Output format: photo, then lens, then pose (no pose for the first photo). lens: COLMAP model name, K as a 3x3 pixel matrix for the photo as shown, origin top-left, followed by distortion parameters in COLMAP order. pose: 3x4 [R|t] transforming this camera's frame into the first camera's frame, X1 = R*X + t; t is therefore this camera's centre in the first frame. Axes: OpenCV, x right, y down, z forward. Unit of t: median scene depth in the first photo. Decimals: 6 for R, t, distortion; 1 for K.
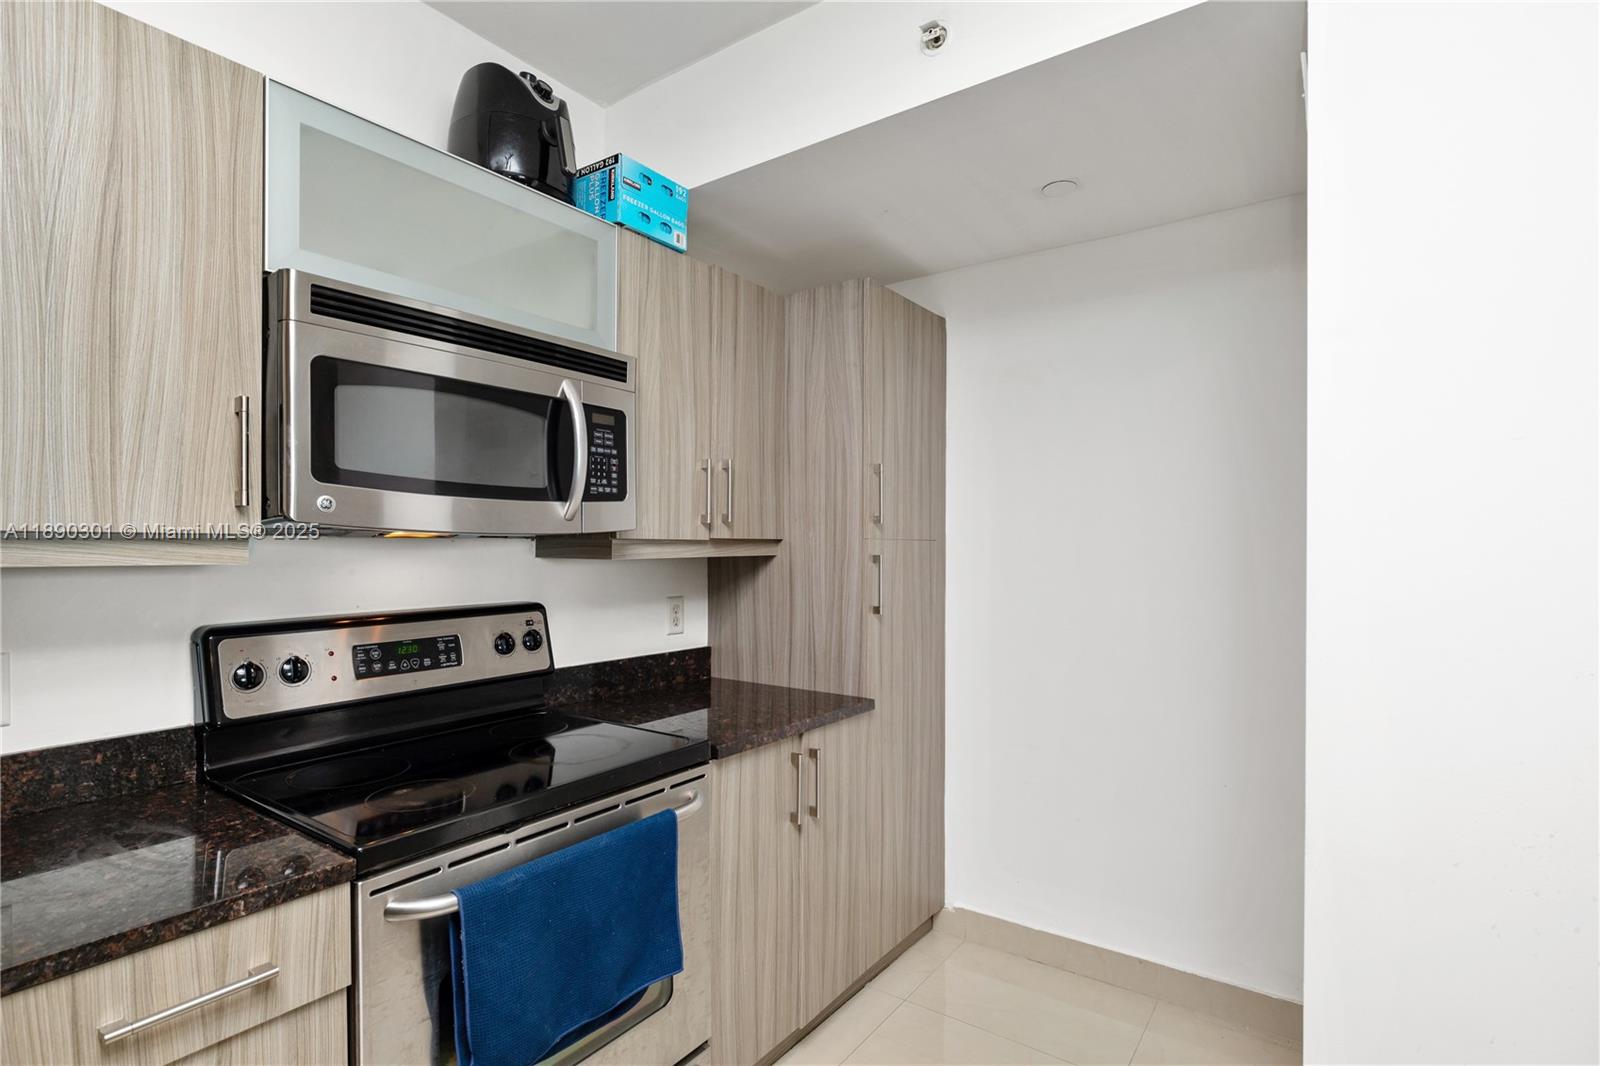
lens RADIAL K [[787.7, 0, 779.3], [0, 787.7, 545.3], [0, 0, 1]] dist [0.005848, 0.001453]
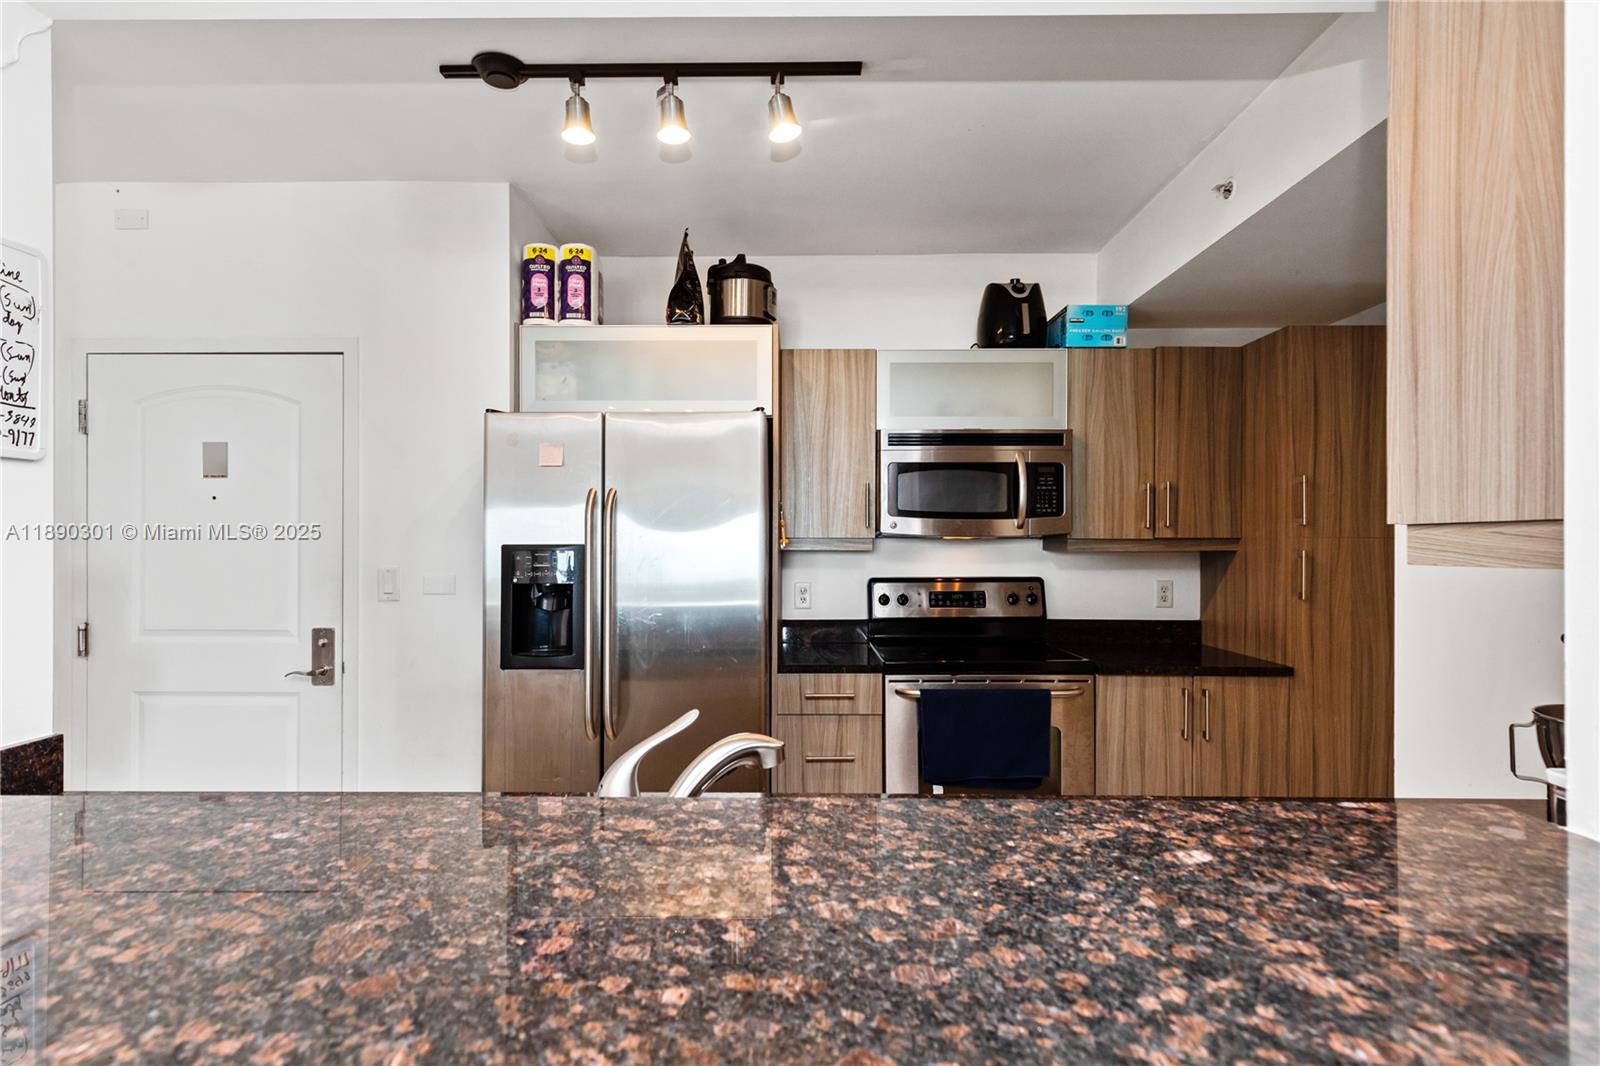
lens RADIAL K [[767.8, 0, 804.9], [0, 767.8, 538.6], [0, 0, 1]] dist [0.025834, -0.000118]
pose [[0.601001, -0.005568, -0.799229, 0.740928], [-0.002487, 0.999958, -0.008836, 0.007355], [0.799245, 0.007298, 0.600962, -0.397869]]
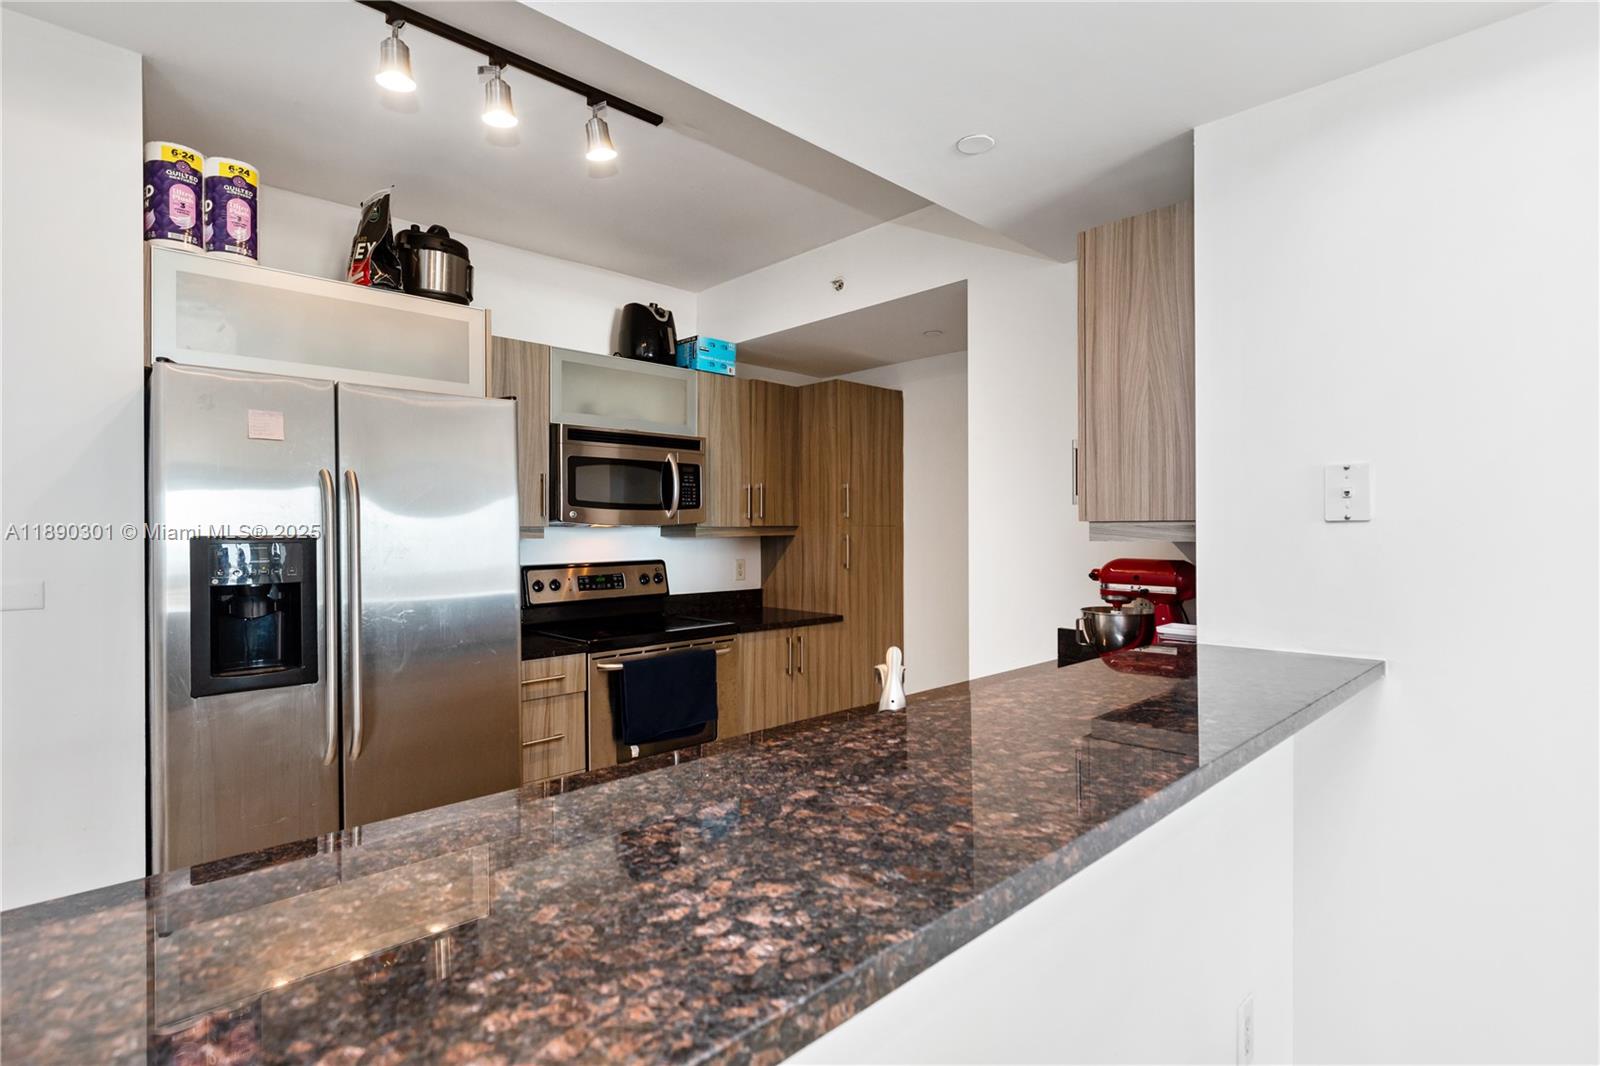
lens RADIAL K [[758.4, 0, 791.7], [0, 758.4, 526.4], [0, 0, 1]] dist [0.001826, 0.001808]
pose [[0.985658, -0.005719, -0.168656, 0.349819], [0.004686, 0.999968, -0.006522, 0.004435], [0.168688, 0.005638, 0.985653, -0.847034]]
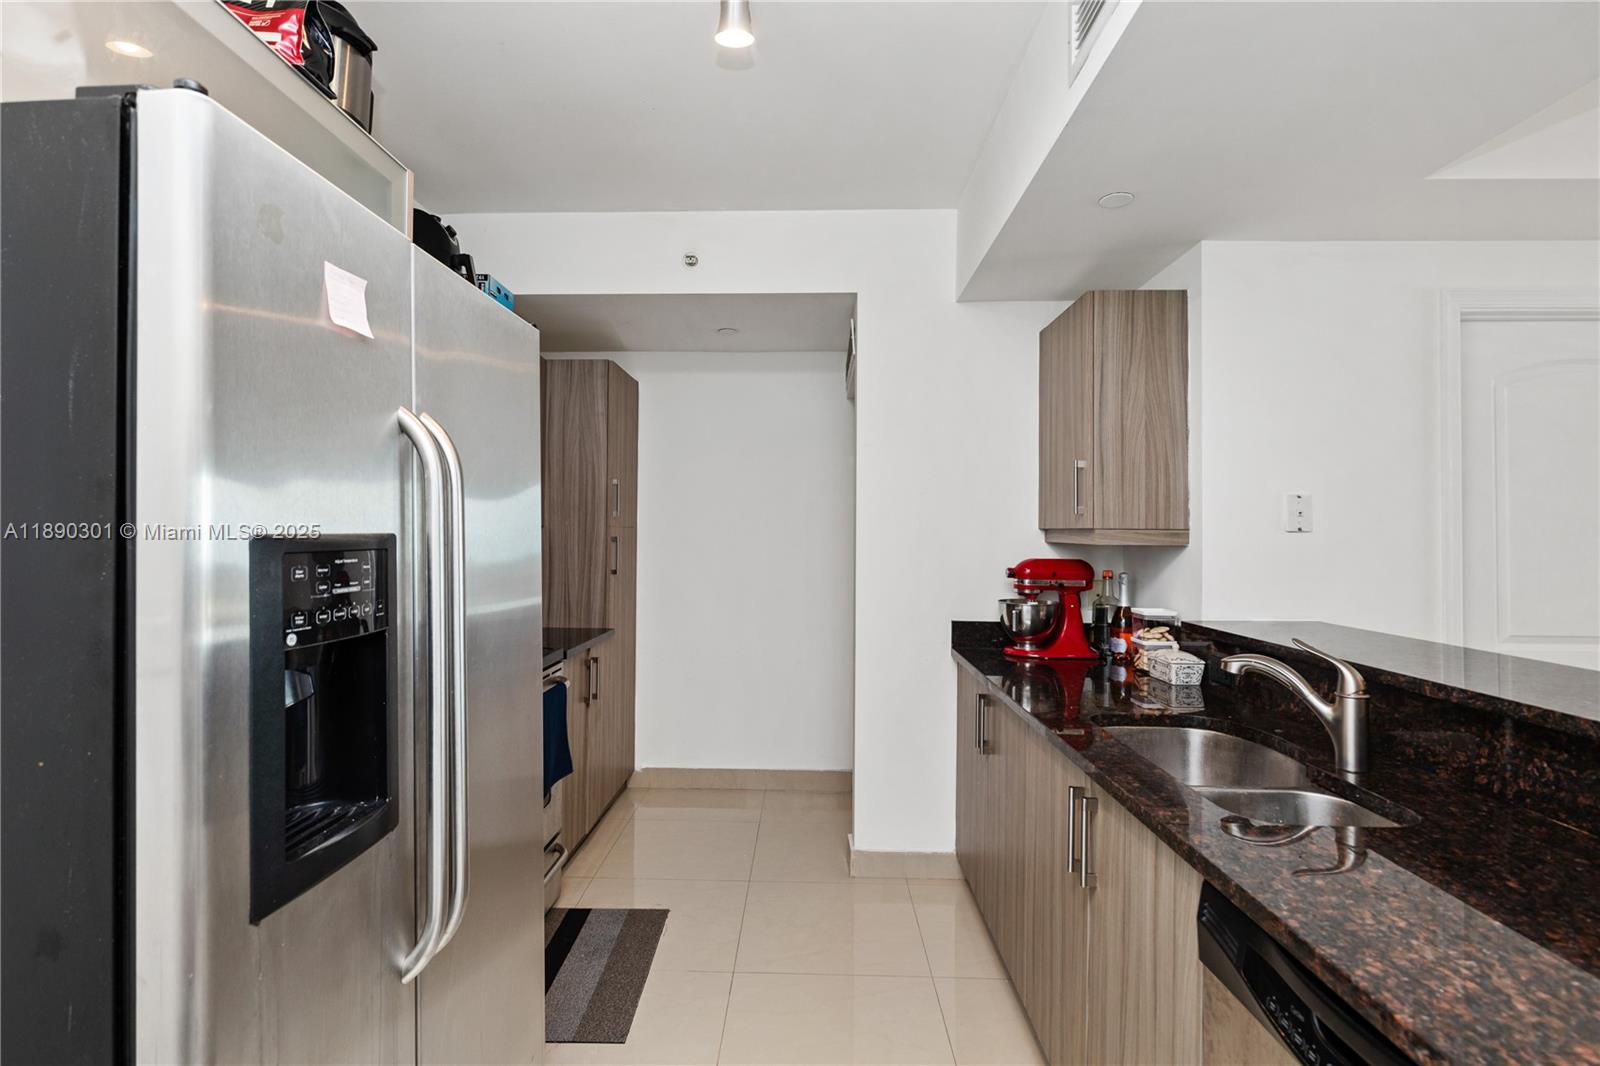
lens RADIAL K [[787.7, 0, 772.7], [0, 787.7, 509.8], [0, 0, 1]] dist [0.005848, 0.001453]
pose [[0.834892, 0.018263, 0.550111, -0.565436], [-0.004140, 0.999629, -0.026902, -0.000401], [-0.550398, 0.020183, 0.834658, -0.568591]]
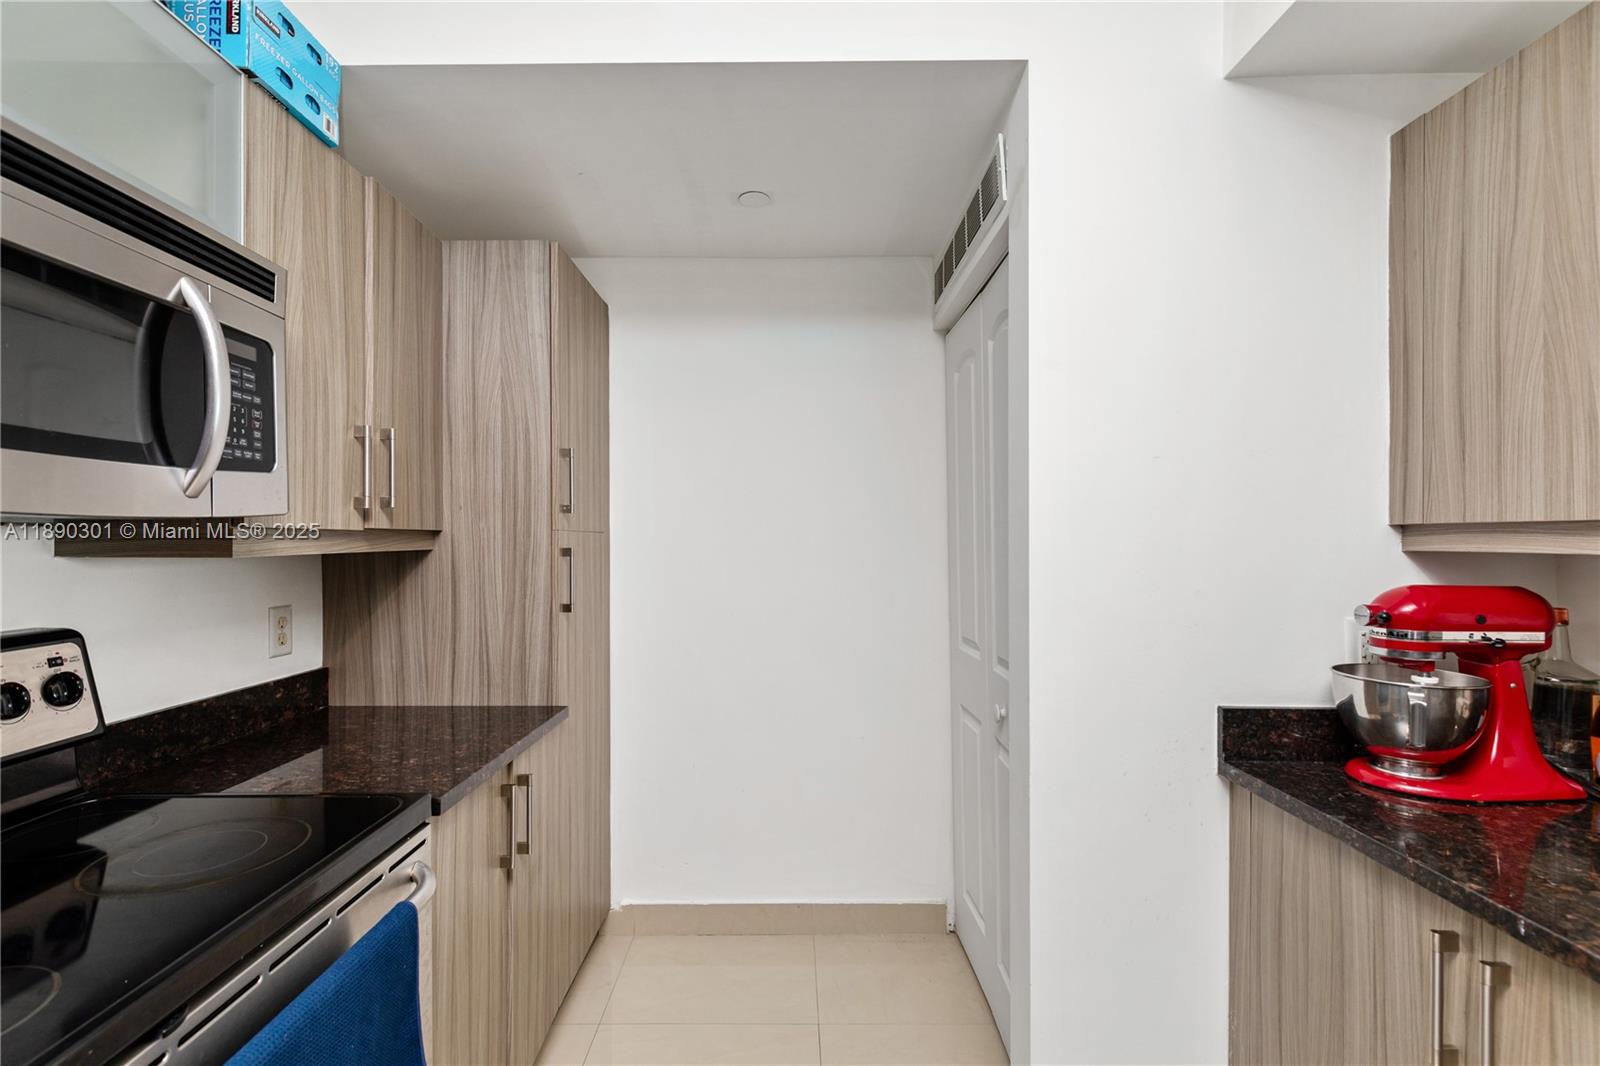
lens RADIAL K [[725.3, 0, 789.0], [0, 725.3, 540.1], [0, 0, 1]] dist [0.005104, 0.000117]
pose [[0.808792, -0.003664, 0.588084, -0.193114], [0.003897, 0.999992, 0.000871, 0.004259], [-0.588082, 0.001588, 0.808800, 0.200669]]
